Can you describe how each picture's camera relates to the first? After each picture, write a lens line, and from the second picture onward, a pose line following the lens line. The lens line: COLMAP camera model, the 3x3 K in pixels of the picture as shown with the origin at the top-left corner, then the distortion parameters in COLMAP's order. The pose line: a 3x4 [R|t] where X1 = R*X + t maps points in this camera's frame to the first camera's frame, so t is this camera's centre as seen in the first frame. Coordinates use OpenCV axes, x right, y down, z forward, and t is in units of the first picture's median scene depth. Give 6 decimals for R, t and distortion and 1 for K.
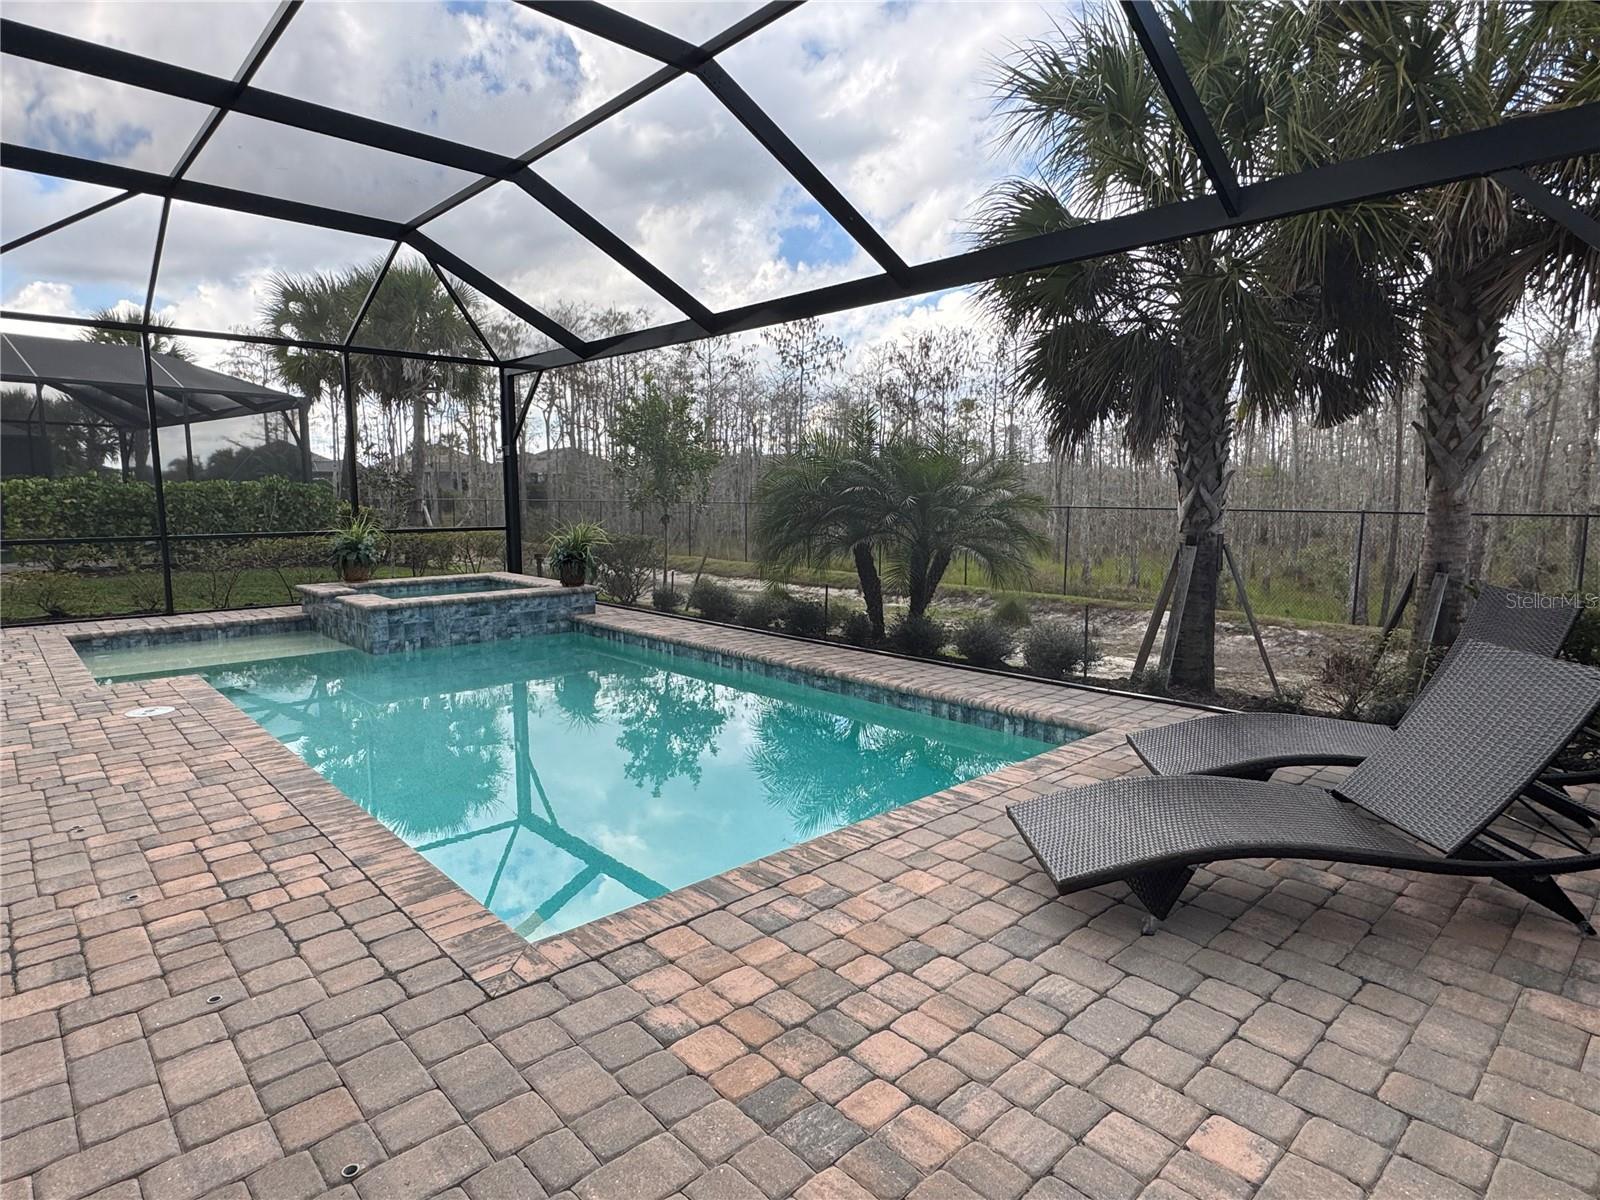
lens RADIAL K [[884.6, 0, 800.0], [0, 884.6, 600.0], [0, 0, 1]] dist [0.001697, 0.001226]
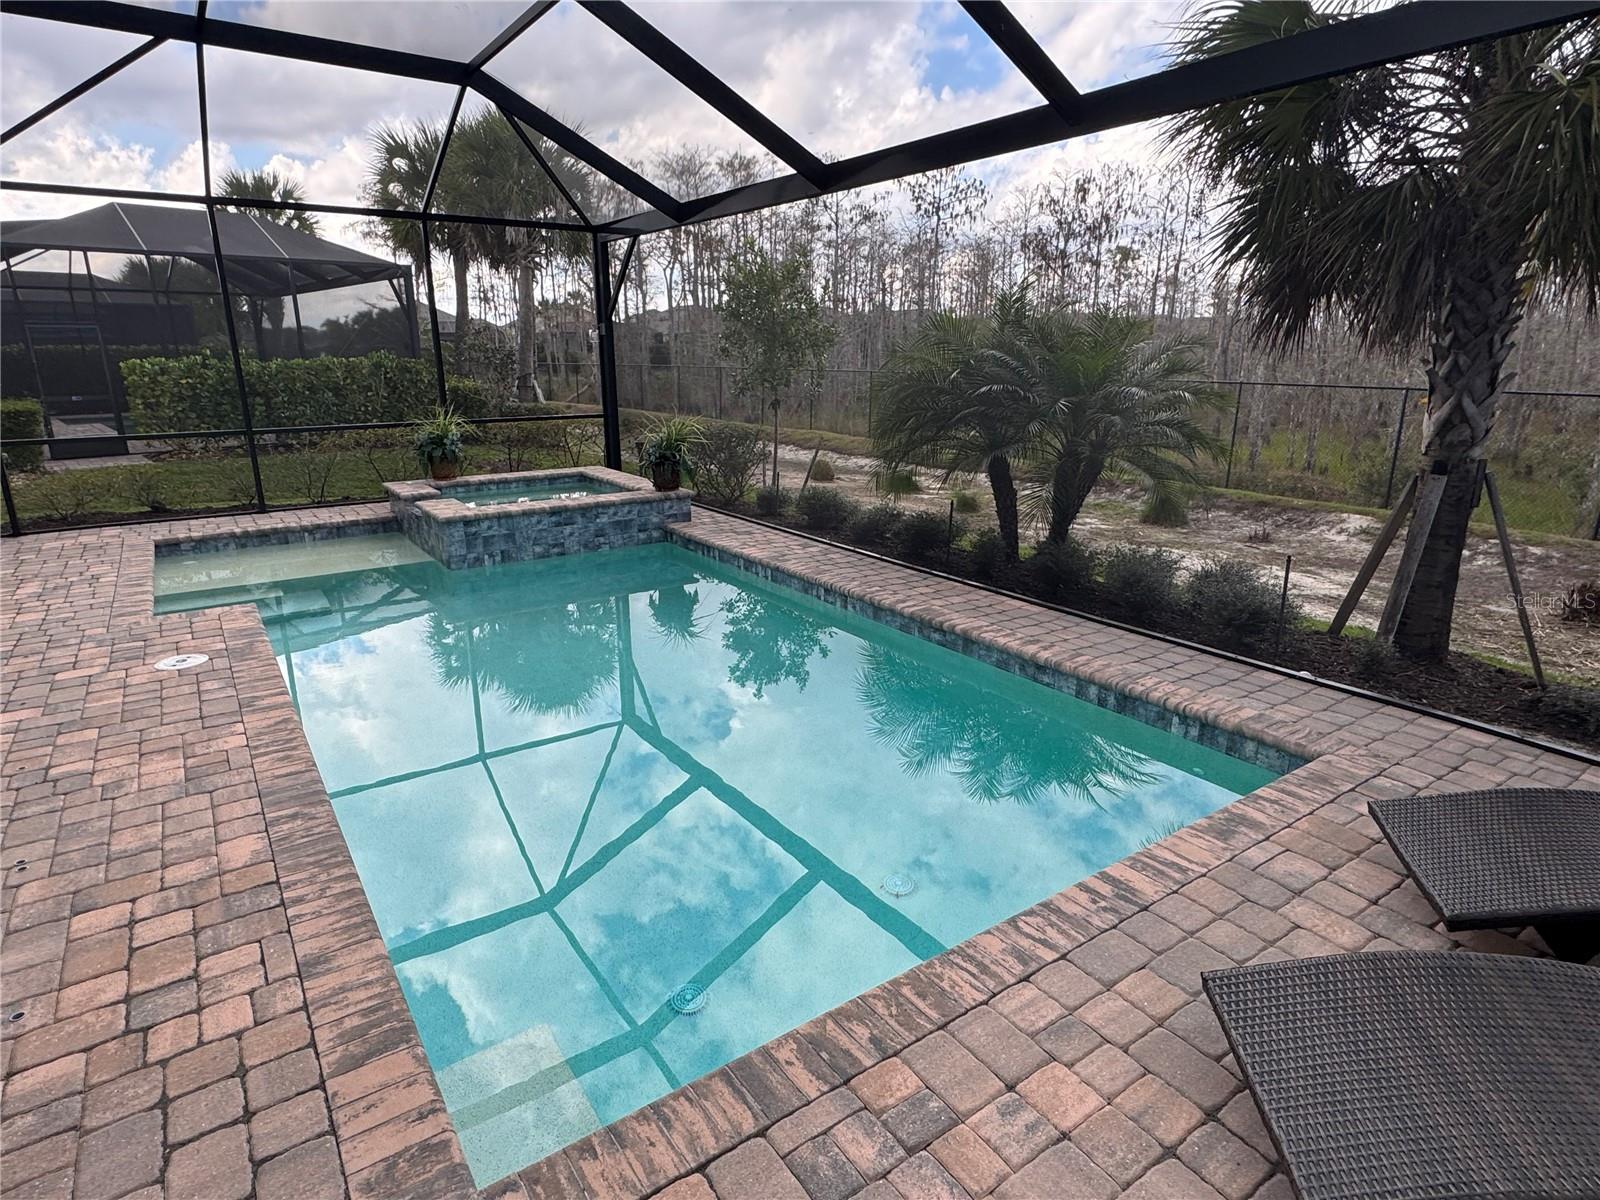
lens RADIAL K [[887.3, 0, 800.0], [0, 887.3, 600.0], [0, 0, 1]] dist [-0.000514, 0.000437]
pose [[0.989810, 0.037563, -0.137348, 0.006311], [-0.015968, 0.987775, 0.155067, -0.052976], [0.141494, -0.151294, 0.978310, 0.132880]]
